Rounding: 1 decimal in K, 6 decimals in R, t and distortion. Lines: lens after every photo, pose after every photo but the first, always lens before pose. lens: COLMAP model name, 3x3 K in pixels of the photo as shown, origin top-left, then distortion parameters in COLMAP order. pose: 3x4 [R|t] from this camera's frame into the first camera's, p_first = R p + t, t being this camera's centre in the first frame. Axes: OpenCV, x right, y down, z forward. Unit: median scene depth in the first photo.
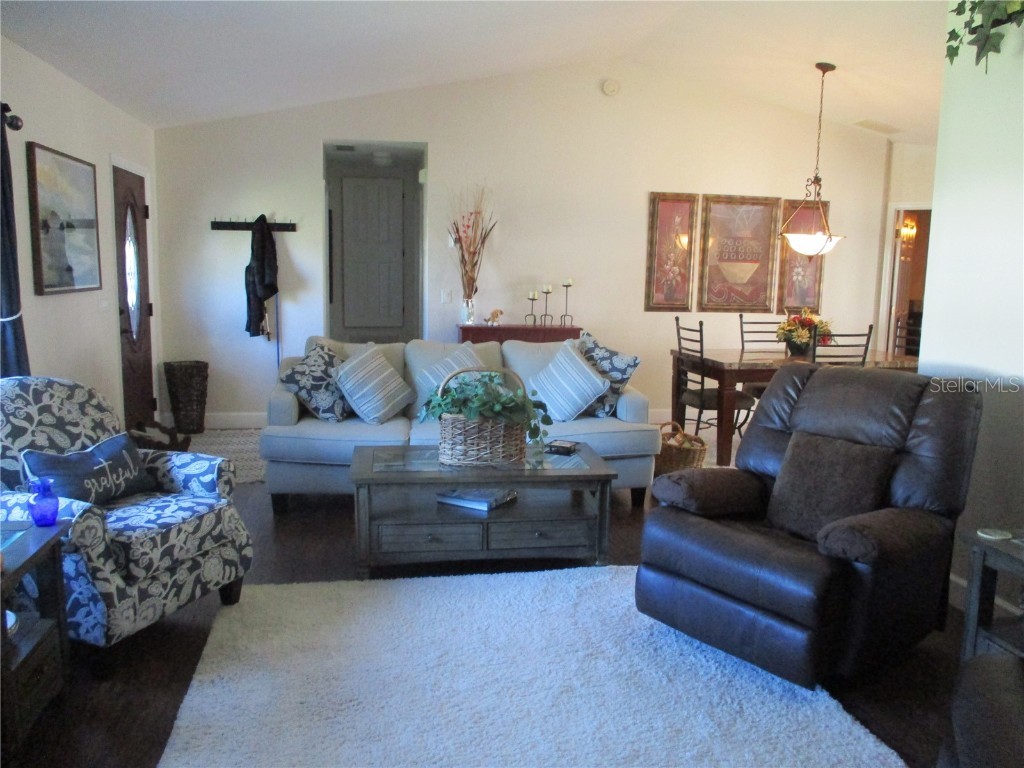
lens RADIAL K [[854.6, 0, 517.1], [0, 854.6, 387.9], [0, 0, 1]] dist [-0.037014, 0.007835]
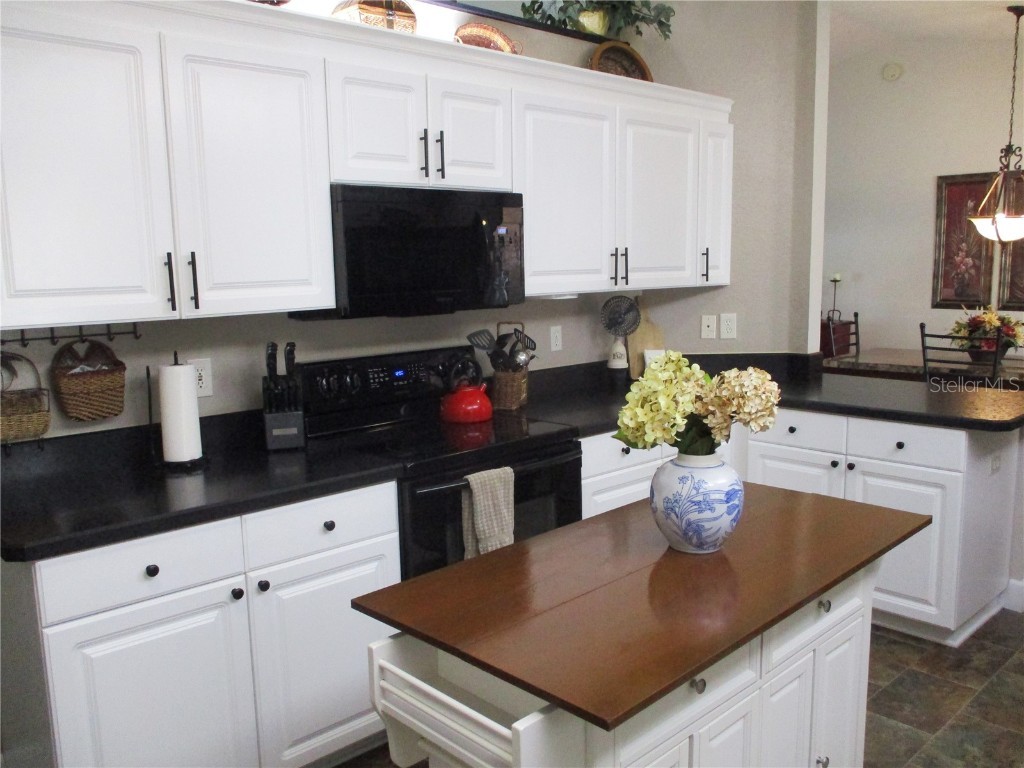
lens RADIAL K [[857.8, 0, 519.7], [0, 857.8, 386.9], [0, 0, 1]] dist [-0.023583, 0.003565]
pose [[0.544126, 0.095006, -0.833607, 0.739657], [-0.093454, 0.994248, 0.052313, -0.014331], [0.833783, 0.049439, 0.549875, 0.153800]]
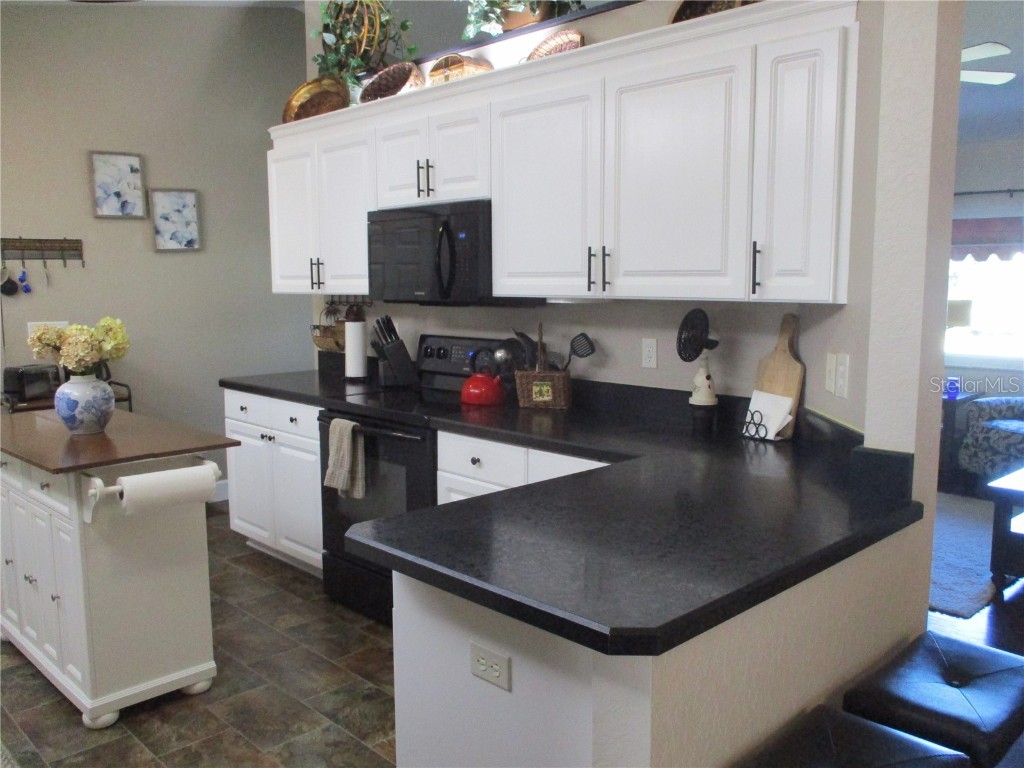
lens RADIAL K [[854.6, 0, 517.1], [0, 854.6, 387.9], [0, 0, 1]] dist [-0.037014, 0.007835]
pose [[-0.826347, 0.050135, -0.560925, 0.616534], [-0.097903, 0.968074, 0.230755, -0.100222], [0.554586, 0.245600, -0.795057, 0.802430]]
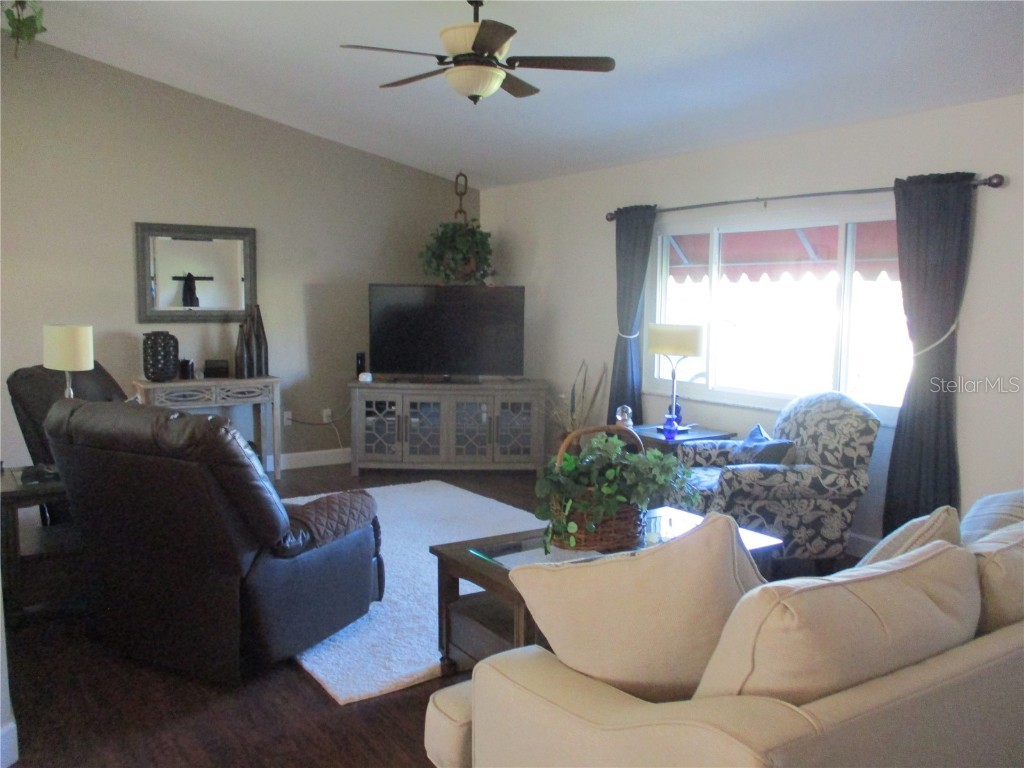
lens RADIAL K [[852.3, 0, 512.0], [0, 852.3, 384.0], [0, 0, 1]] dist [-0.012916, -0.000933]
pose [[-0.916506, 0.012053, -0.399839, 0.203589], [-0.086289, 0.970057, 0.227032, -0.139660], [0.390603, 0.242578, -0.888023, 0.963137]]
